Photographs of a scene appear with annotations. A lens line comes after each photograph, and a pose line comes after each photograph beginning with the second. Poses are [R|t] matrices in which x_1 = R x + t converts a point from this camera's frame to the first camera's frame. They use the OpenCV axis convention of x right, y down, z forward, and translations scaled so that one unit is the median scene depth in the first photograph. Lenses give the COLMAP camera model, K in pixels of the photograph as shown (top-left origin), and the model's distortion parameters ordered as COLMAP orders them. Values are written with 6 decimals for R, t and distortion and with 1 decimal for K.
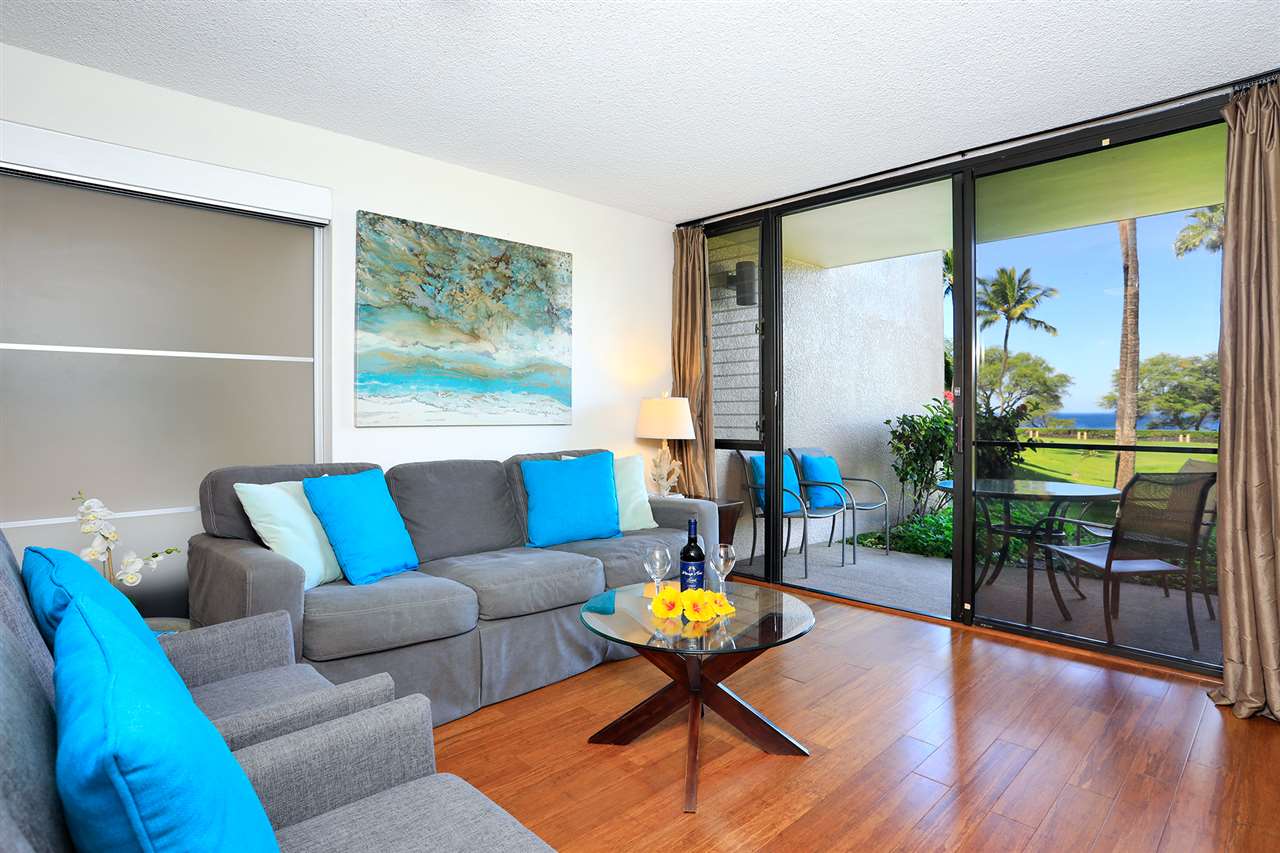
lens RADIAL K [[676.5, 0, 640.6], [0, 676.5, 410.4], [0, 0, 1]] dist [-0.067863, 0.019442]
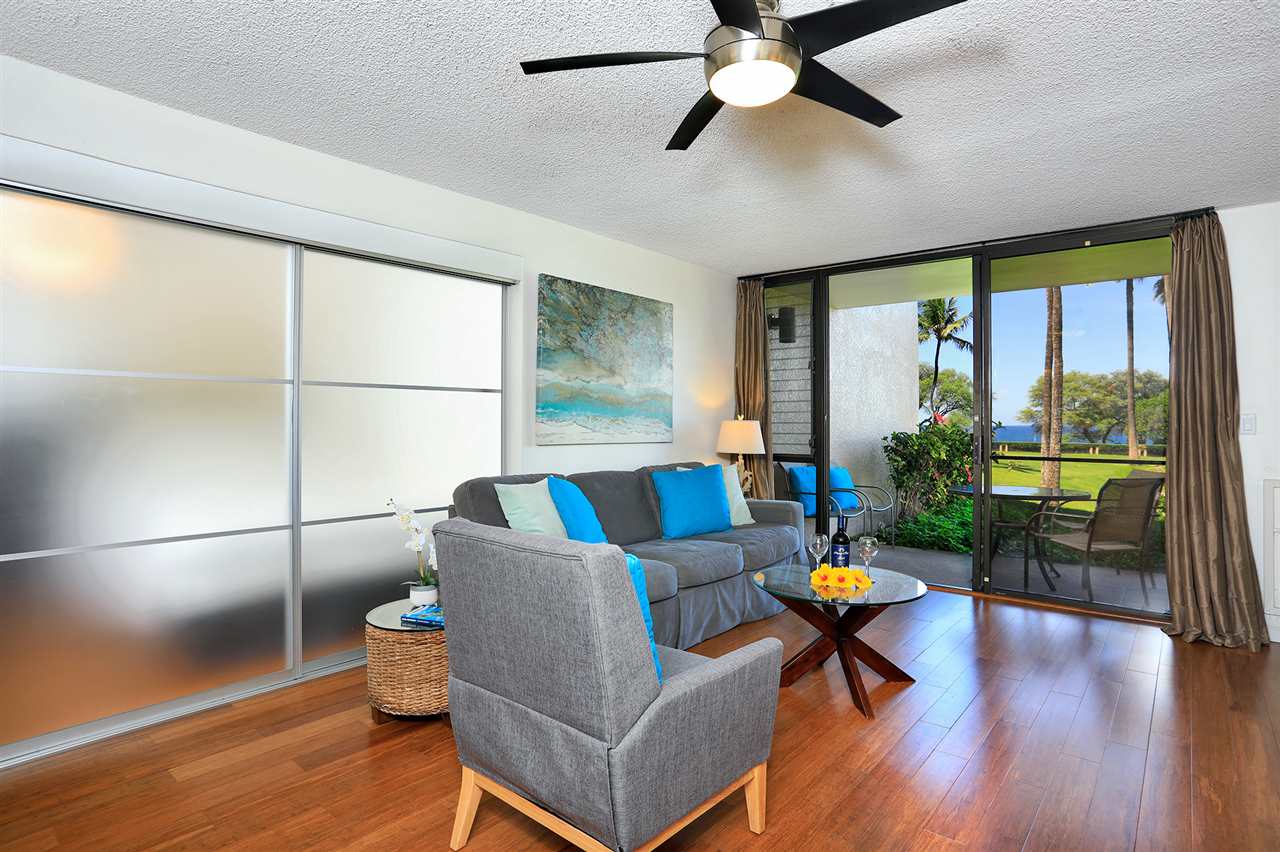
lens RADIAL K [[676.5, 0, 640.6], [0, 676.5, 409.9], [0, 0, 1]] dist [-0.067863, 0.019442]
pose [[0.995340, 0.007026, 0.096174, -0.310928], [-0.005366, 0.999832, -0.017508, -0.017728], [-0.096281, 0.016910, 0.995211, -0.251079]]
